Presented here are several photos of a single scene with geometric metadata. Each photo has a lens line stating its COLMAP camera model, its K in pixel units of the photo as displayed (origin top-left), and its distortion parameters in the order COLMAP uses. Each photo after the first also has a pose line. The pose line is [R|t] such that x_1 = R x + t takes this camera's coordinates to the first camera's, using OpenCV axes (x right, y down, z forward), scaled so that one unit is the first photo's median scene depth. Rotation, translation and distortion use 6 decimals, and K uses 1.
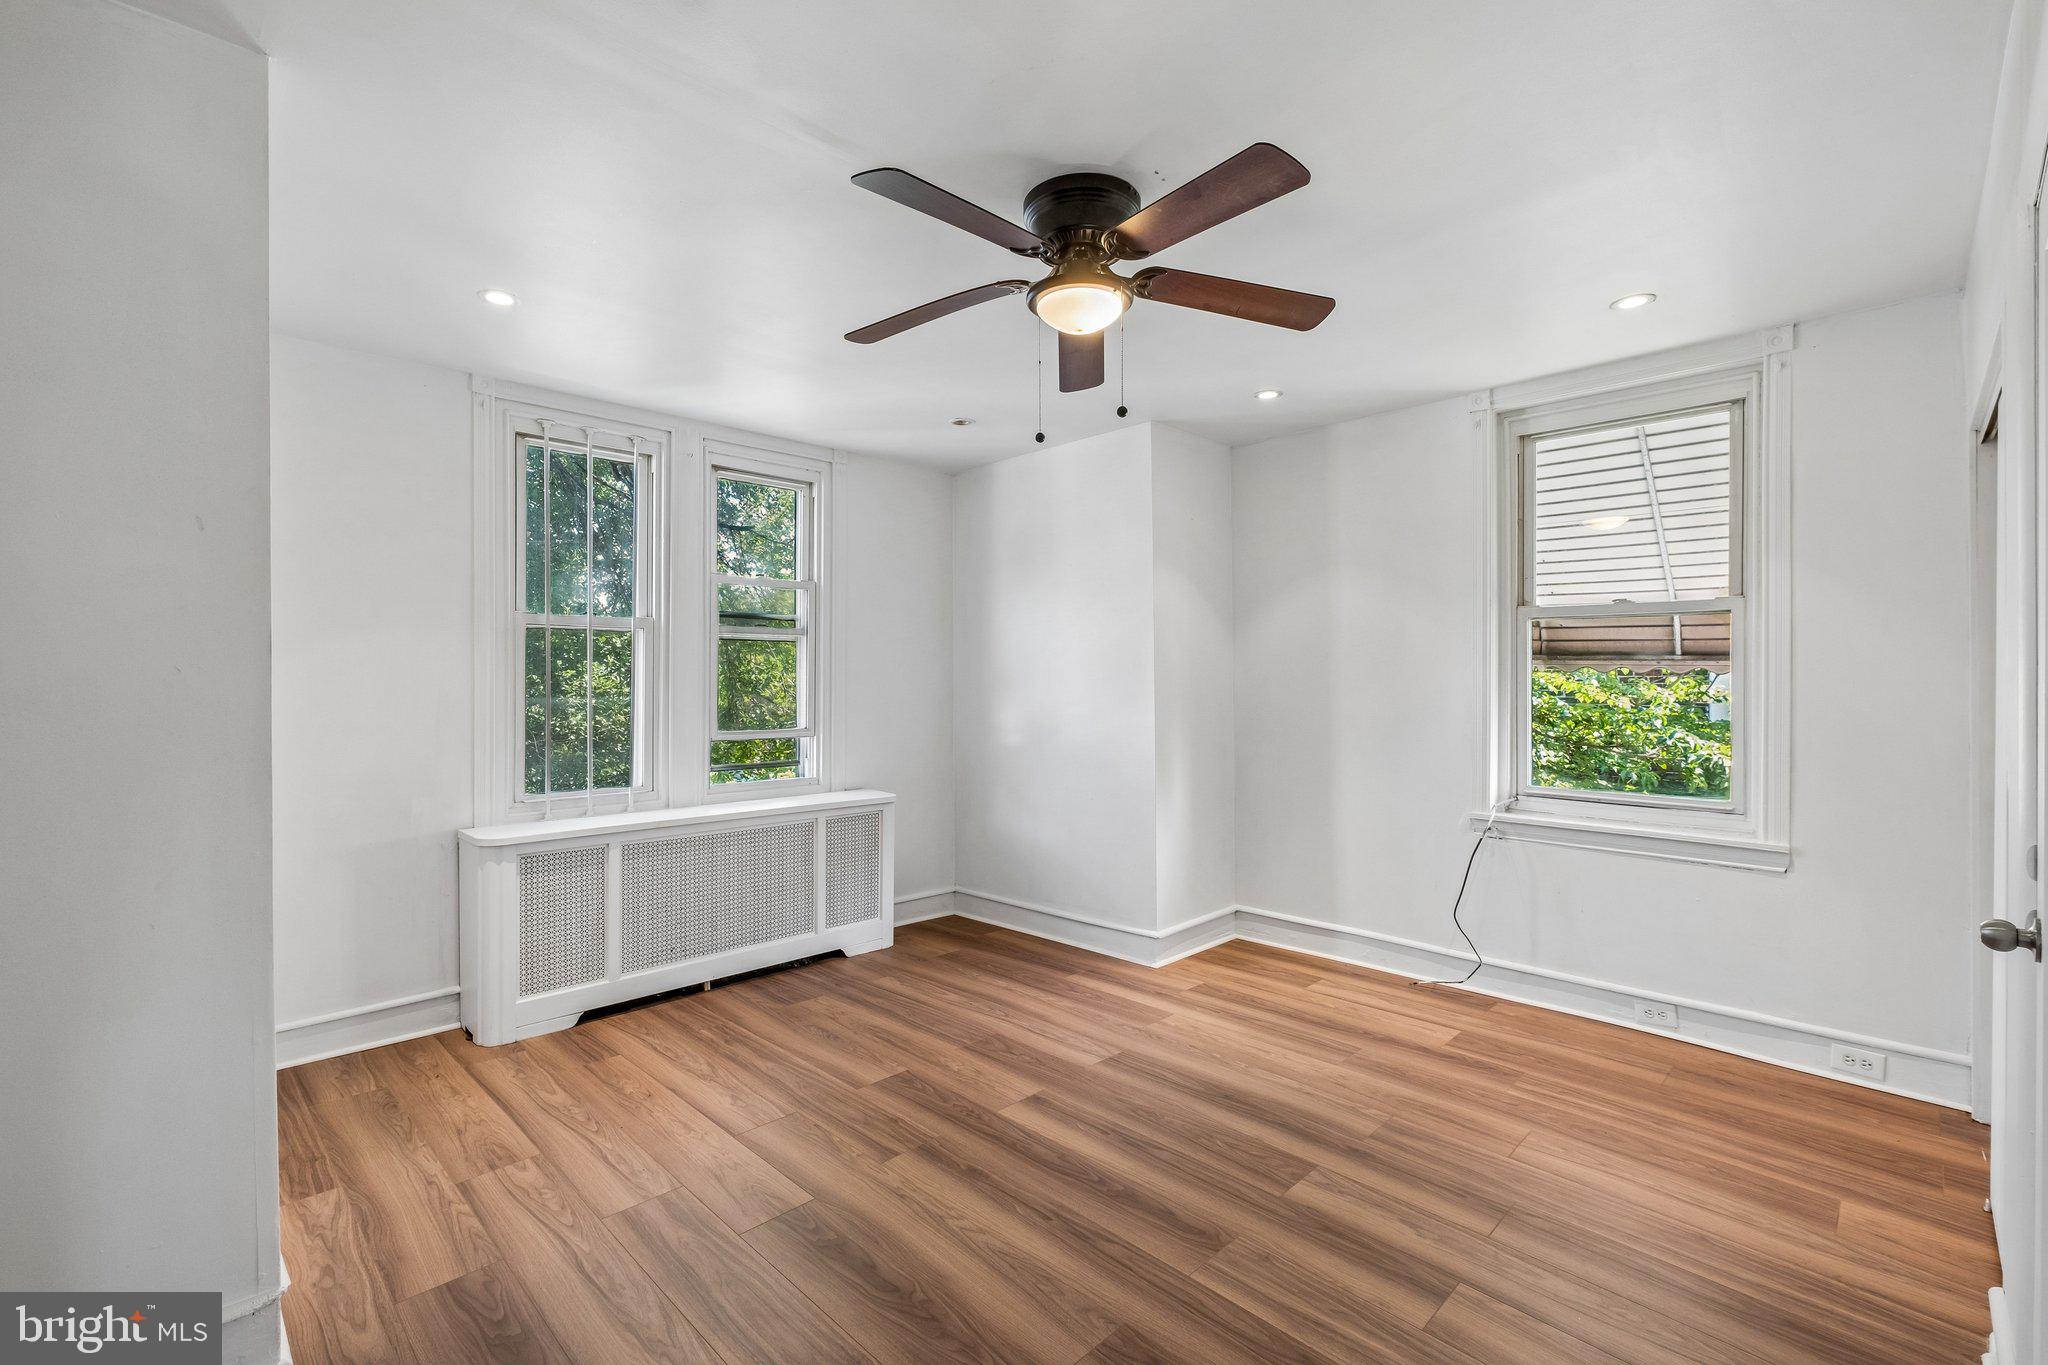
lens RADIAL K [[902.9, 0, 1003.9], [0, 902.9, 681.7], [0, 0, 1]] dist [-0.003051, 0.000369]
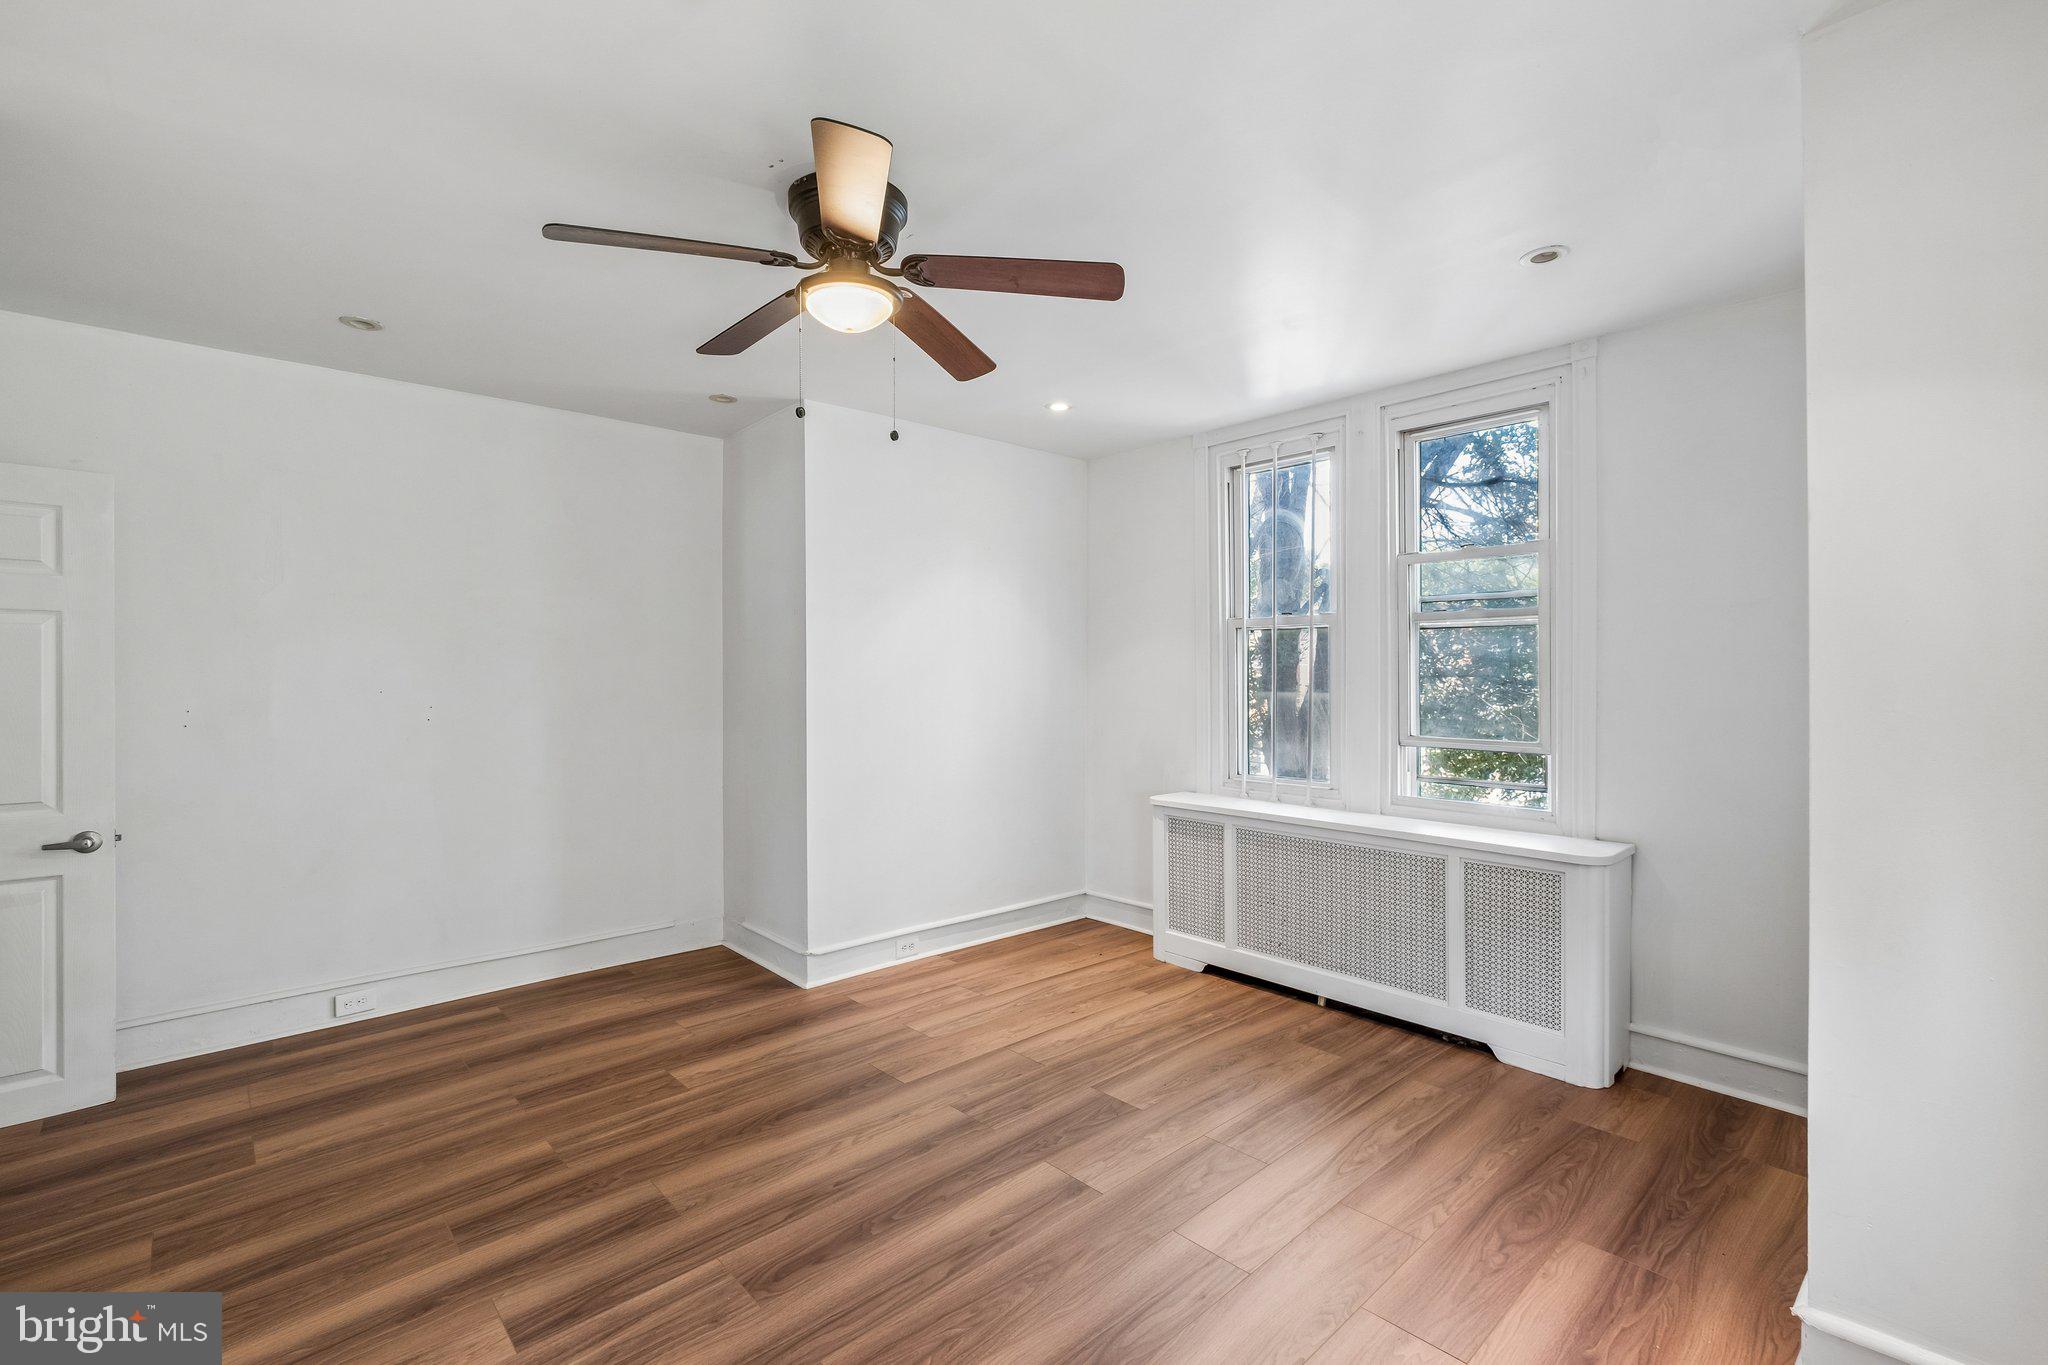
lens RADIAL K [[902.9, 0, 997.5], [0, 902.9, 681.1], [0, 0, 1]] dist [-0.003051, 0.000369]
pose [[-0.042211, 0.008436, -0.999073, 0.715347], [-0.001288, 0.999963, 0.008497, -0.004844], [0.999108, 0.001646, -0.042199, 0.803185]]
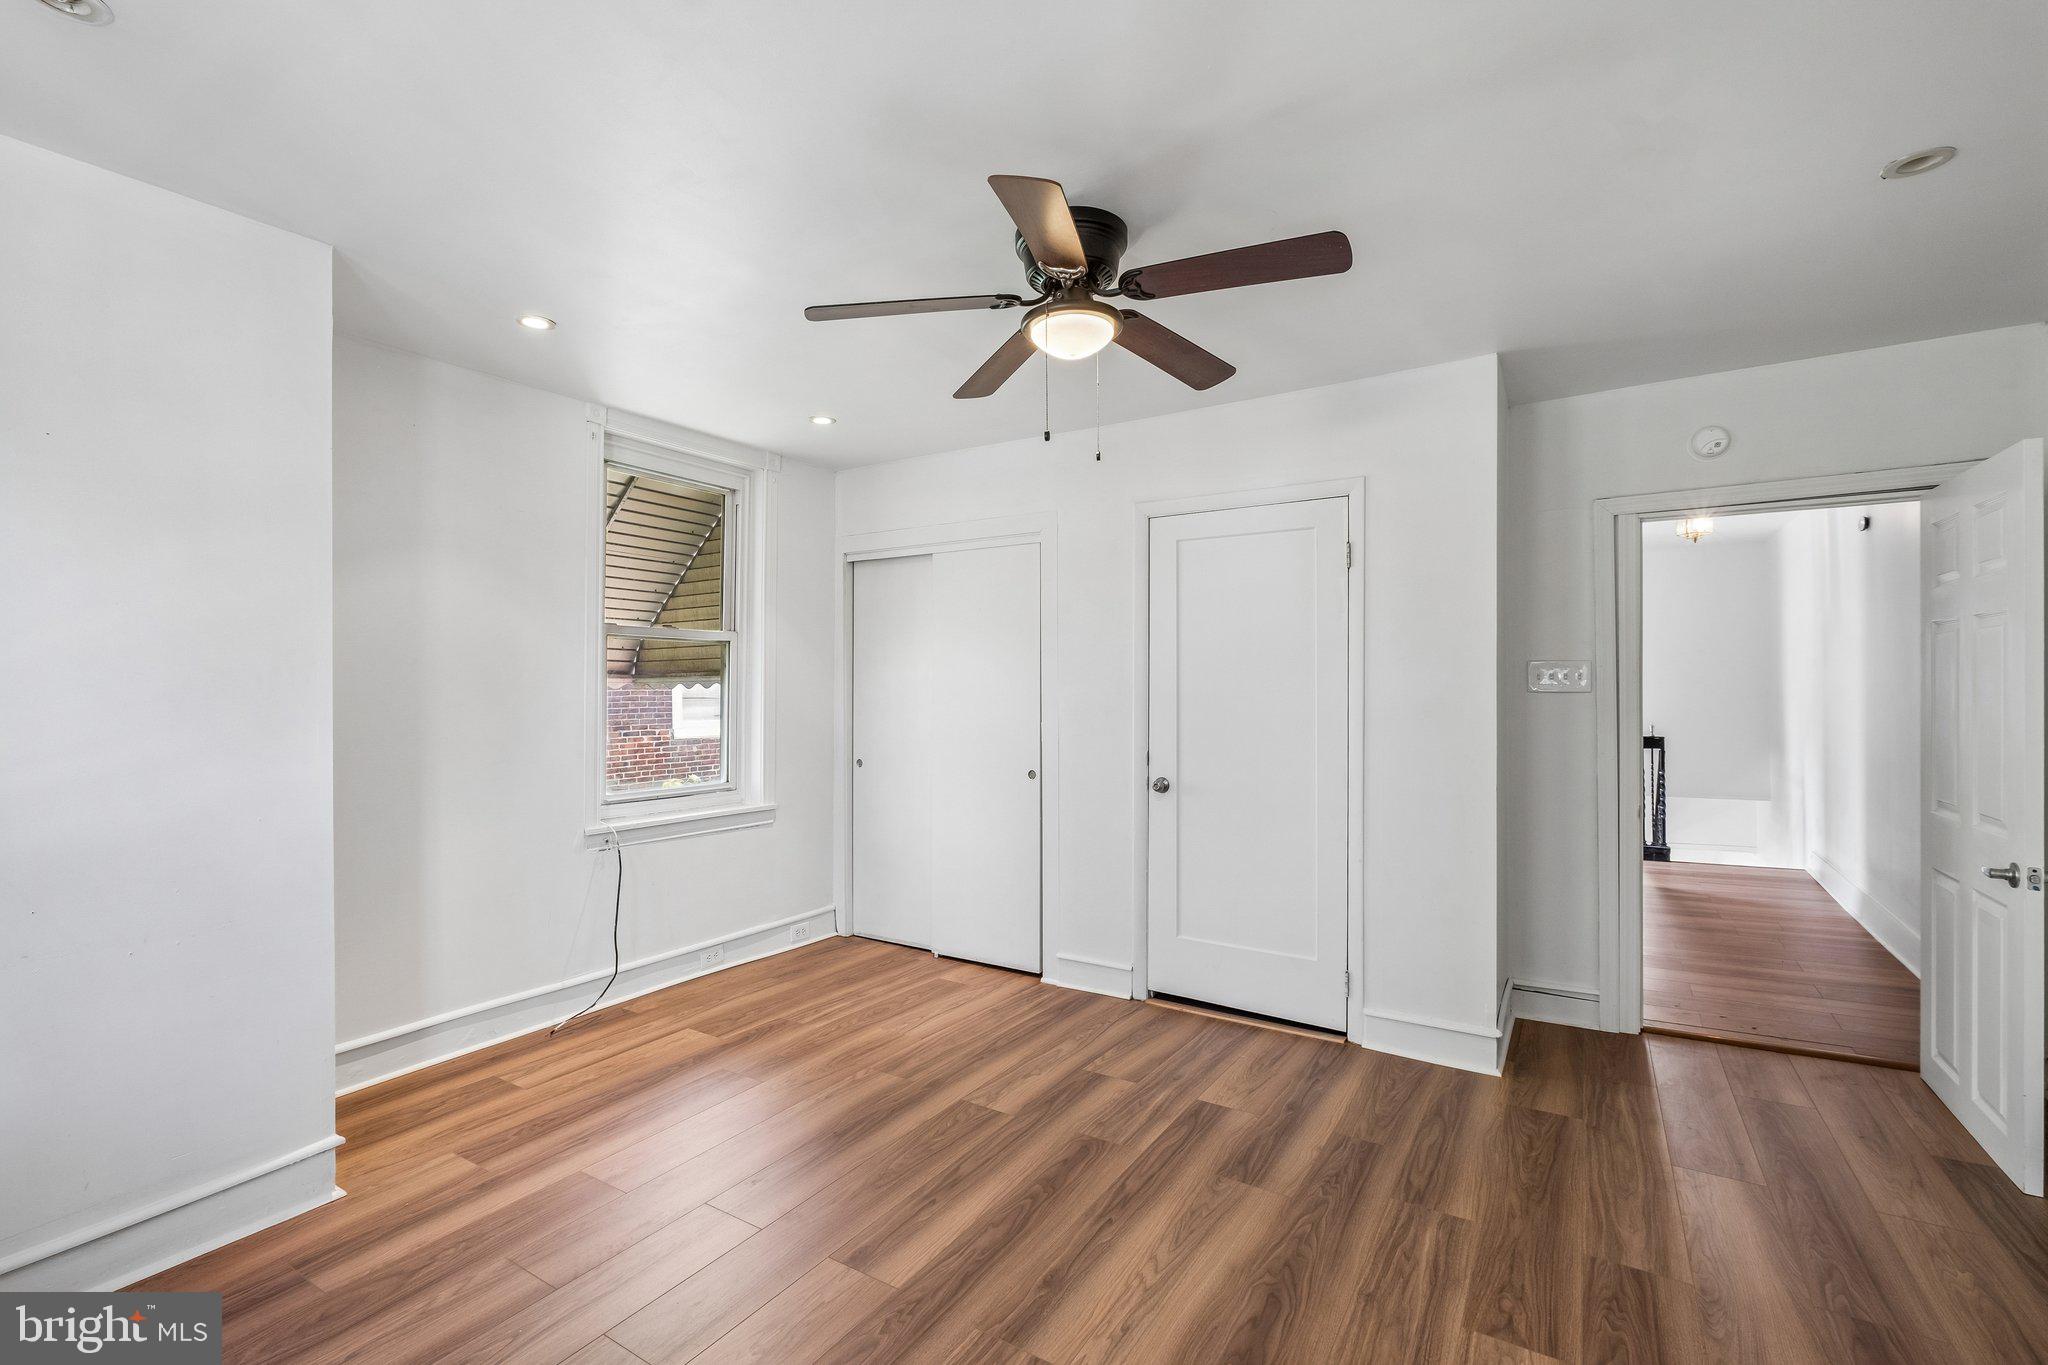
lens RADIAL K [[902.9, 0, 1009.1], [0, 902.9, 678.3], [0, 0, 1]] dist [-0.003051, 0.000369]
pose [[-0.227367, 0.011465, 0.973742, -0.601587], [0.008427, 0.999916, -0.009805, -0.005320], [-0.973773, 0.005976, -0.227445, 0.871951]]
